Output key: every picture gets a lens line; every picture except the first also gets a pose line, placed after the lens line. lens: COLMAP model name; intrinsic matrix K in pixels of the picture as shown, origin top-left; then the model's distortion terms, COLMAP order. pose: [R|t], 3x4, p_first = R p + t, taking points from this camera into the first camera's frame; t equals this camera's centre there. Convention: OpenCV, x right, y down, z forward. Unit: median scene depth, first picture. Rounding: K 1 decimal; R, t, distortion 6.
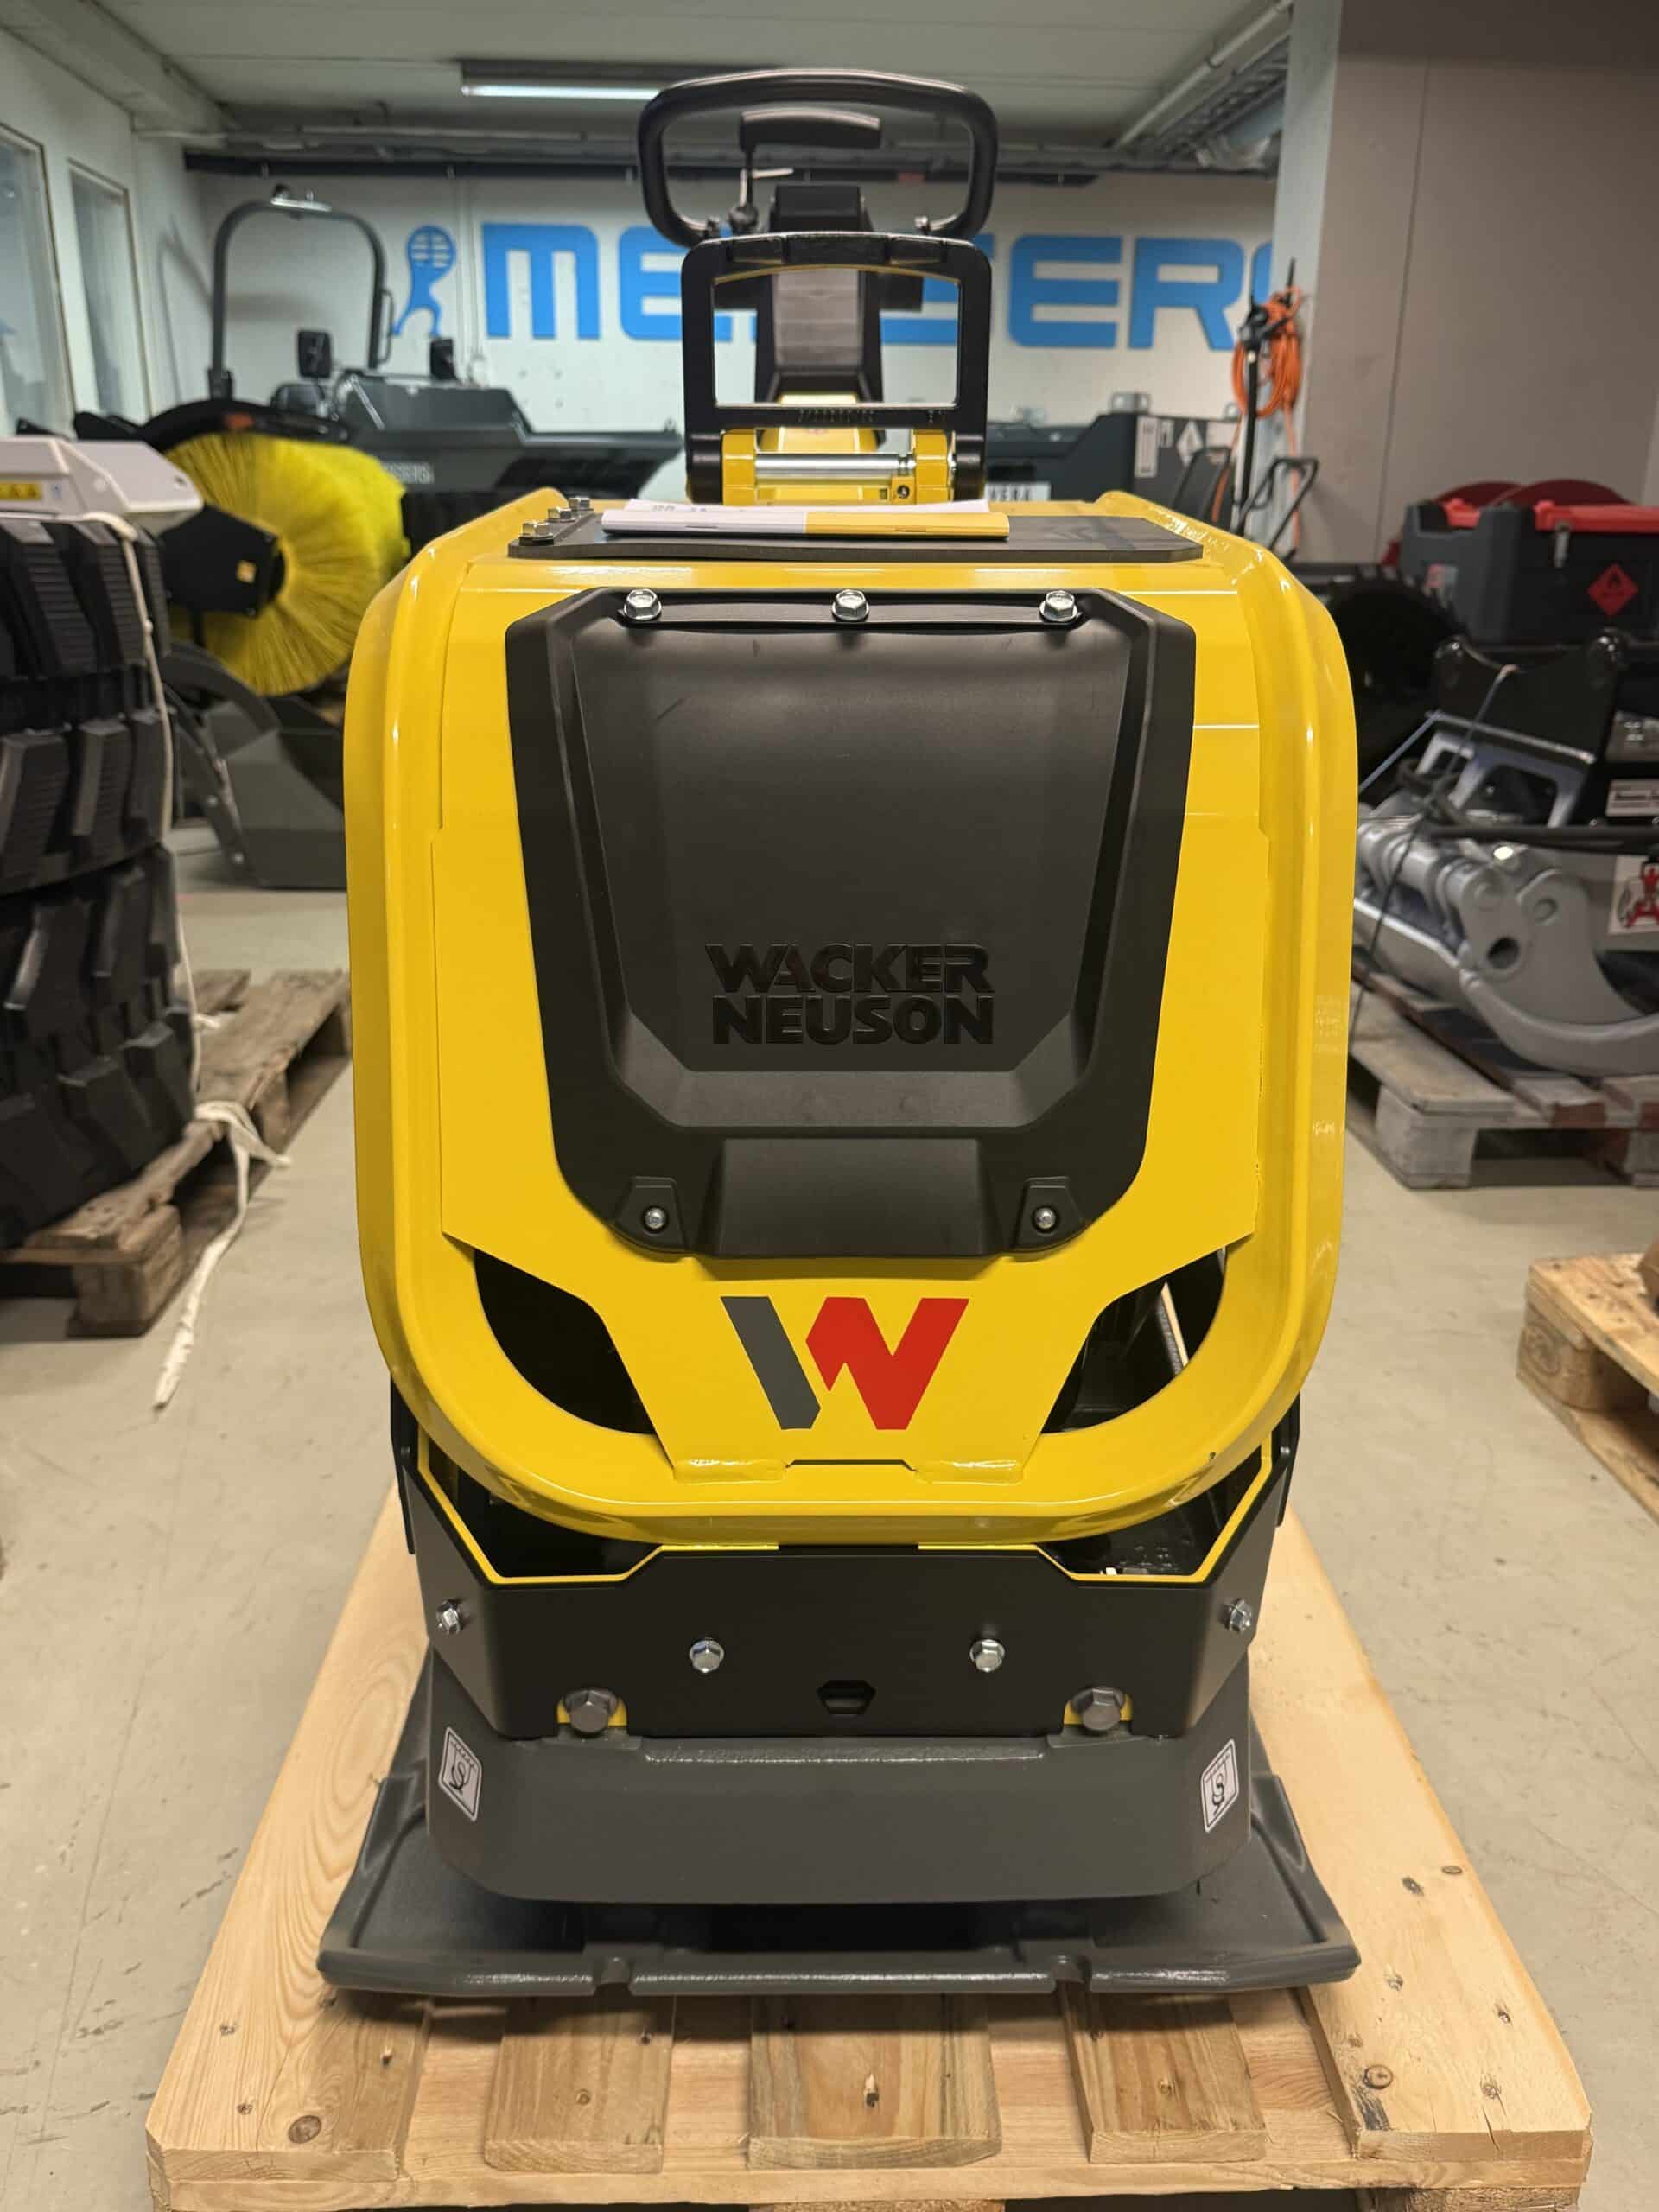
lens RADIAL K [[1714.2, 0, 833.8], [0, 1714.2, 1098.3], [0, 0, 1]] dist [0.033619, -0.046925]
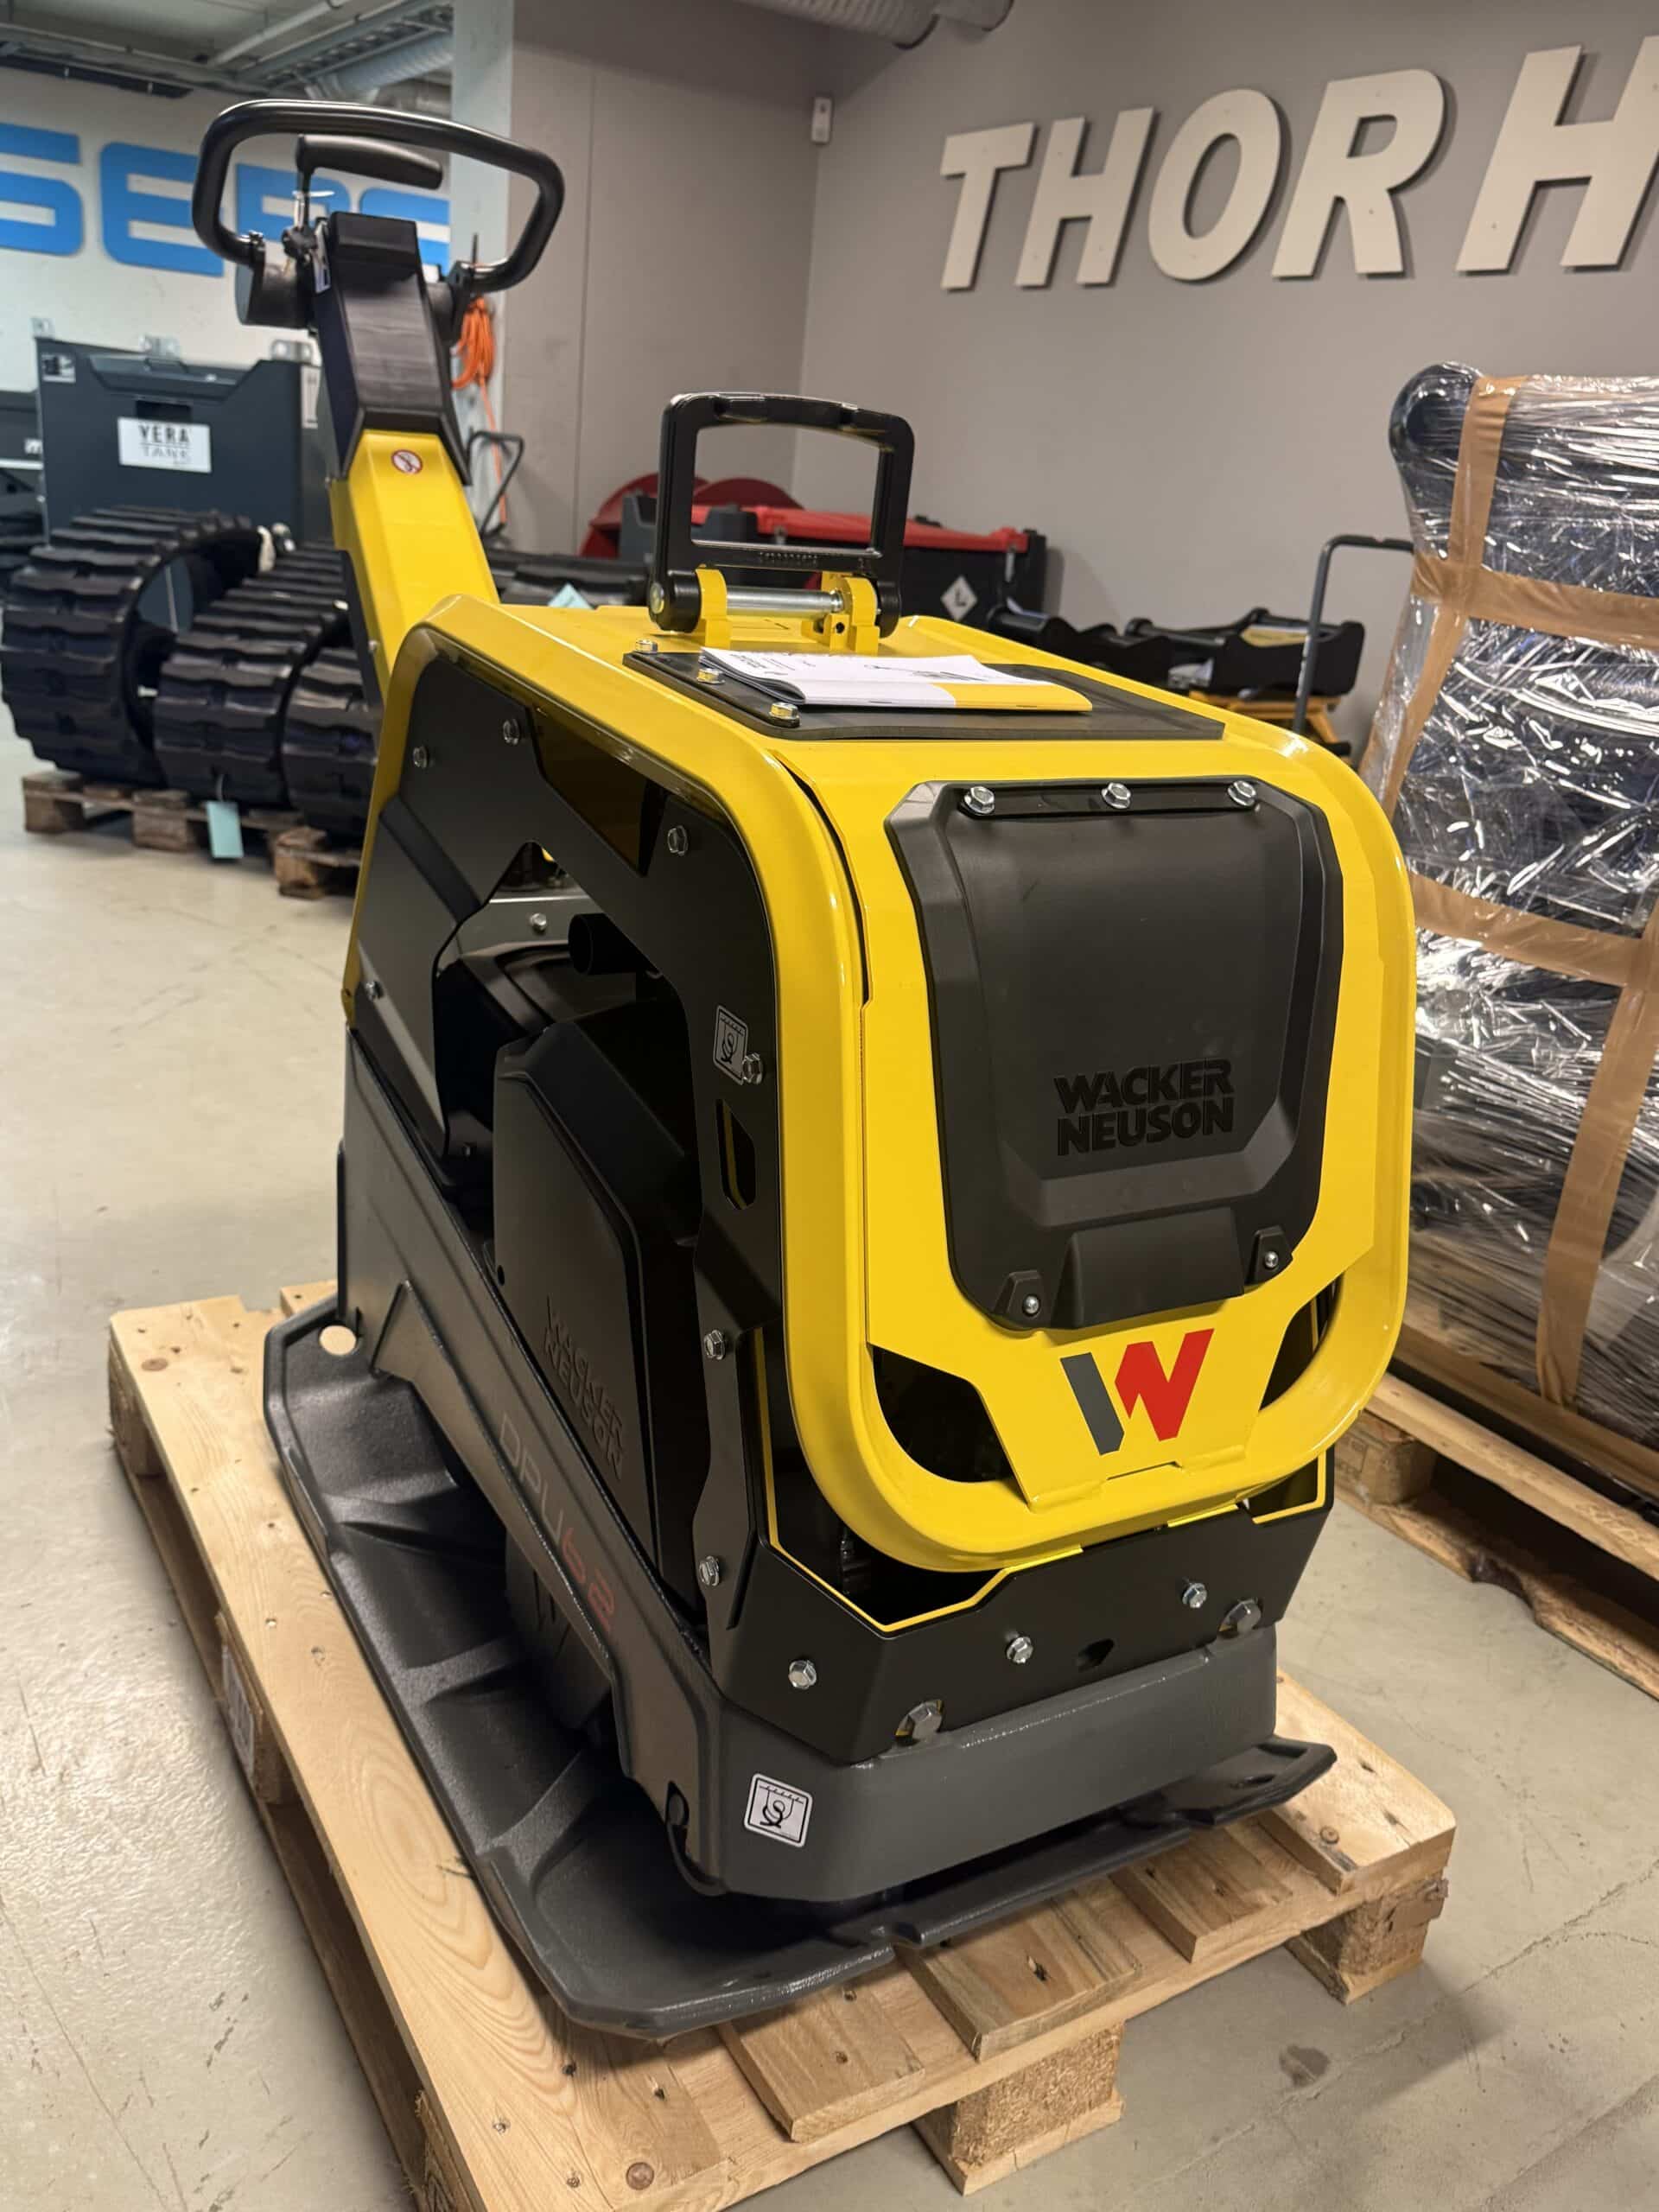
lens RADIAL K [[1718.0, 0, 827.8], [0, 1718.0, 1115.7], [0, 0, 1]] dist [0.002777, -0.009136]
pose [[0.876721, -0.101943, 0.470073, -0.639918], [0.082194, 0.994660, 0.062411, -0.122257], [-0.473925, -0.016079, 0.880419, 0.001684]]
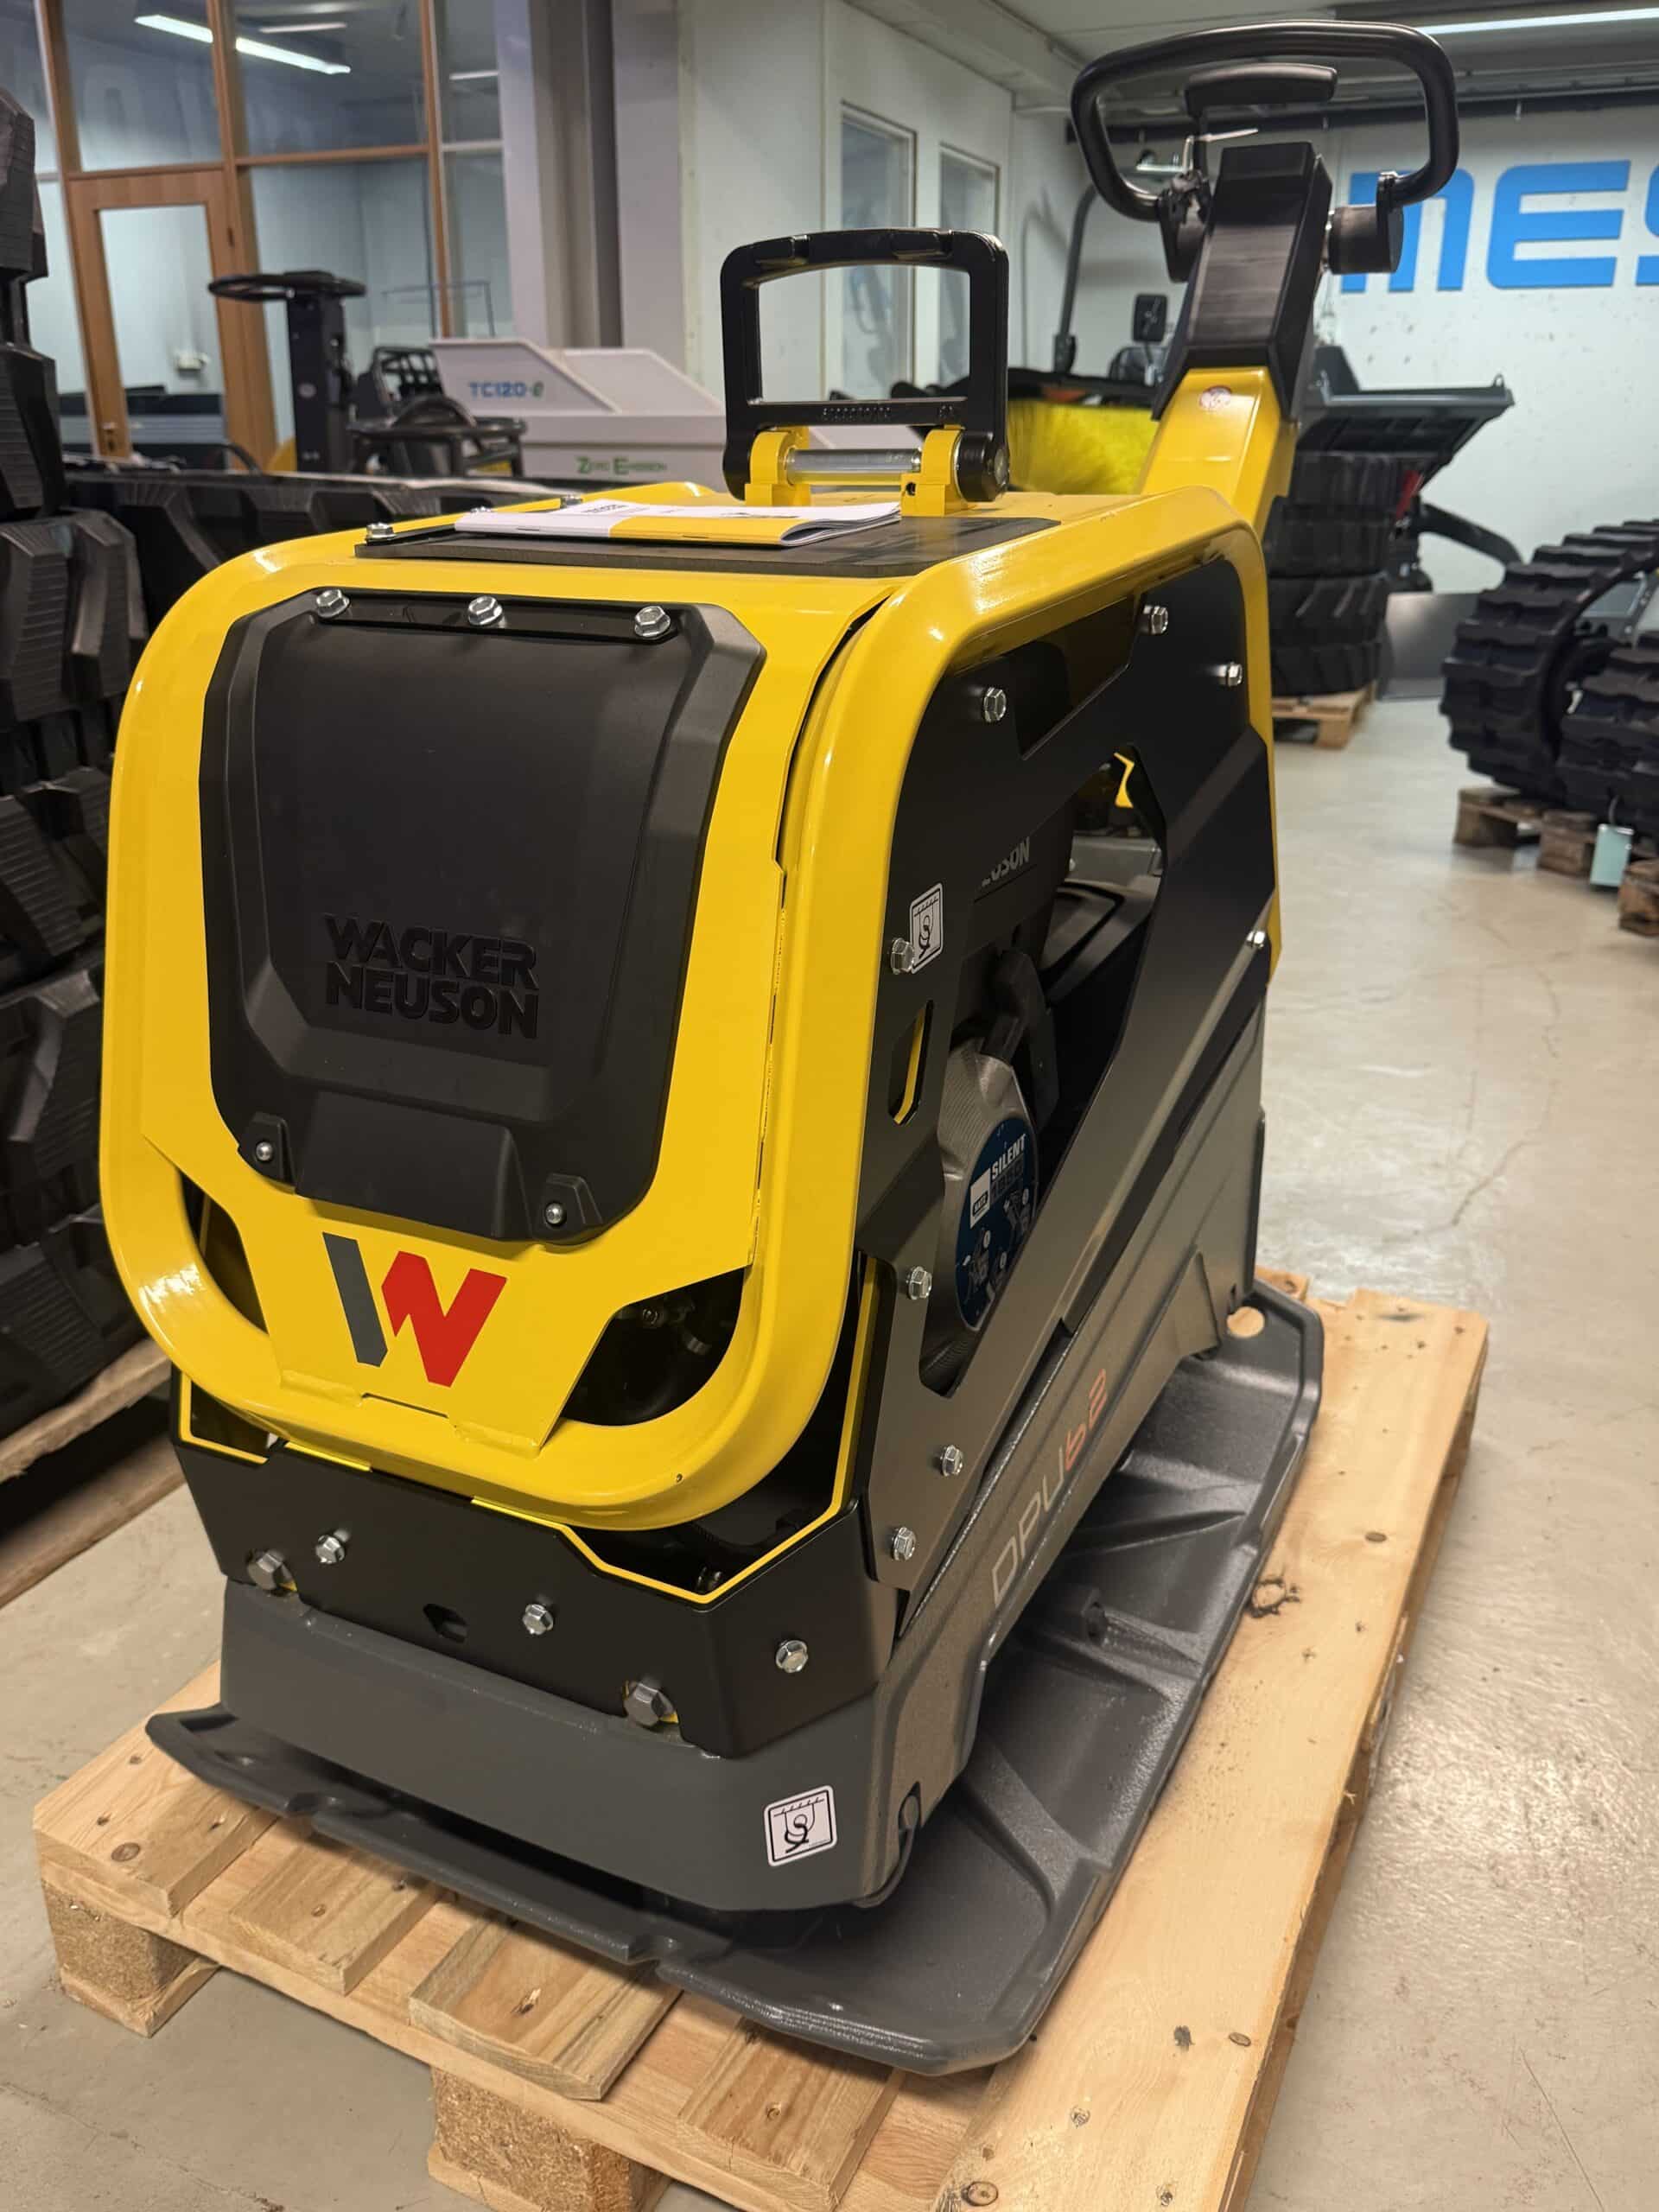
lens RADIAL K [[1730.7, 0, 829.5], [0, 1730.7, 1106.0], [0, 0, 1]] dist [0.000597, -0.004548]
pose [[0.890067, 0.156056, -0.428283, 0.575986], [-0.145993, 0.987672, 0.056477, -0.062905], [0.431817, 0.012258, 0.901878, 0.108942]]
